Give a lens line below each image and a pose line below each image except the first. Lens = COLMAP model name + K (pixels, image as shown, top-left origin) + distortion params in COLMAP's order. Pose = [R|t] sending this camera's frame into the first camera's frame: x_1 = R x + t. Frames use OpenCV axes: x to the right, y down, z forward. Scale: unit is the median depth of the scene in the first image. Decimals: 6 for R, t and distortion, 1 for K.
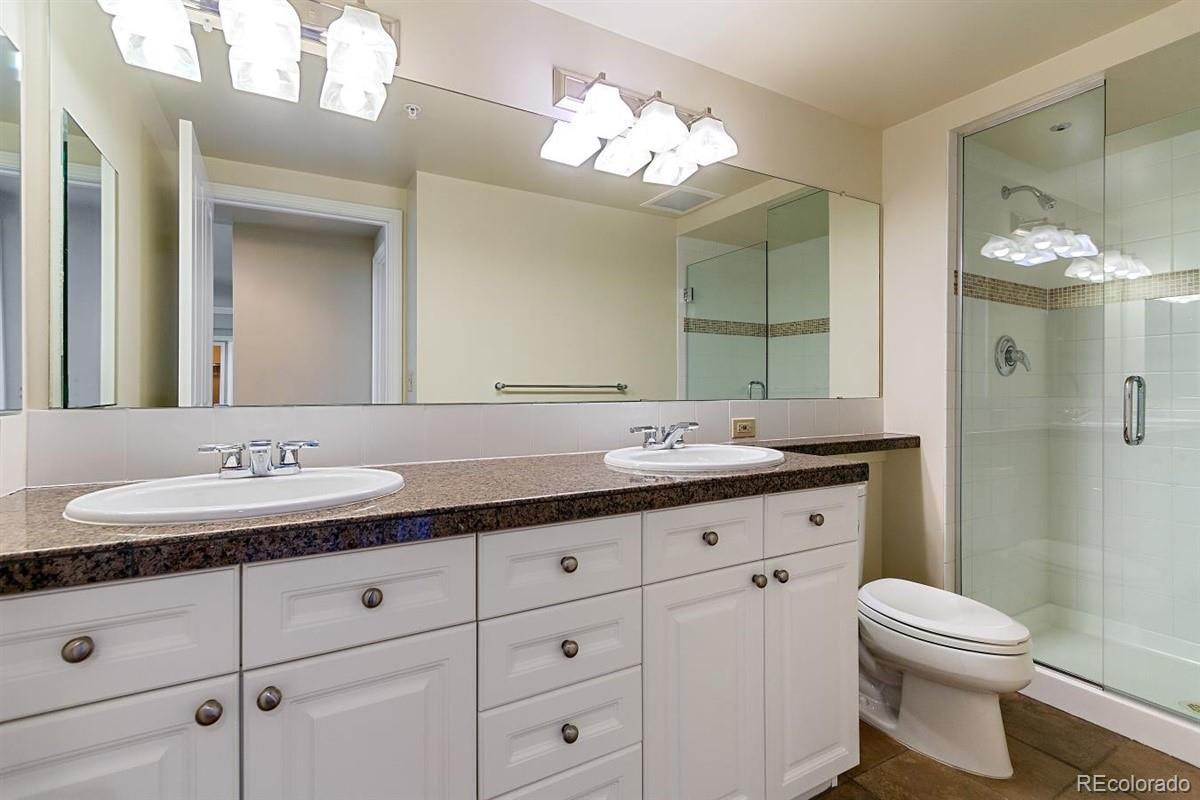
lens RADIAL K [[548.7, 0, 596.2], [0, 548.7, 399.6], [0, 0, 1]] dist [0.008633, -0.004630]
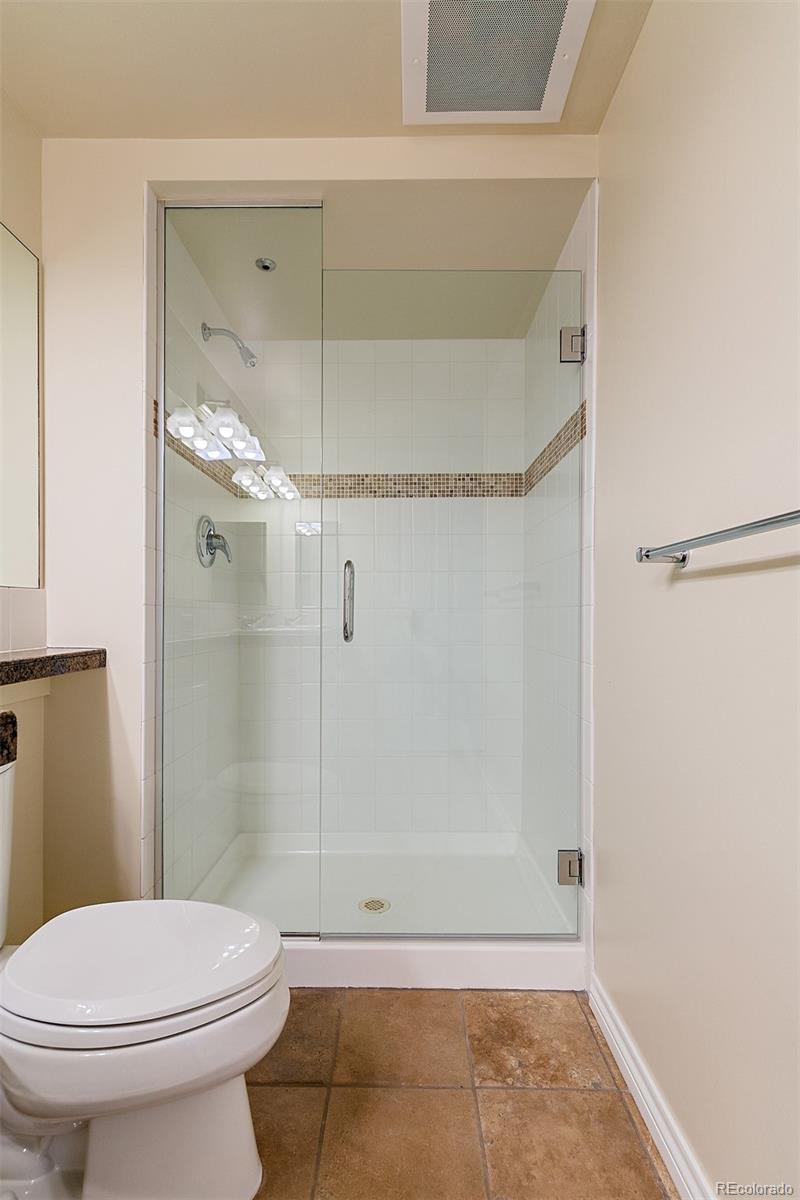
lens RADIAL K [[584.4, 0, 397.6], [0, 584.4, 608.1], [0, 0, 1]] dist [0.002415, -0.000200]
pose [[0.514320, 0.007287, 0.857567, 0.179277], [0.011671, 0.999812, -0.015495, 0.032628], [-0.857519, 0.017978, 0.514138, 0.355137]]
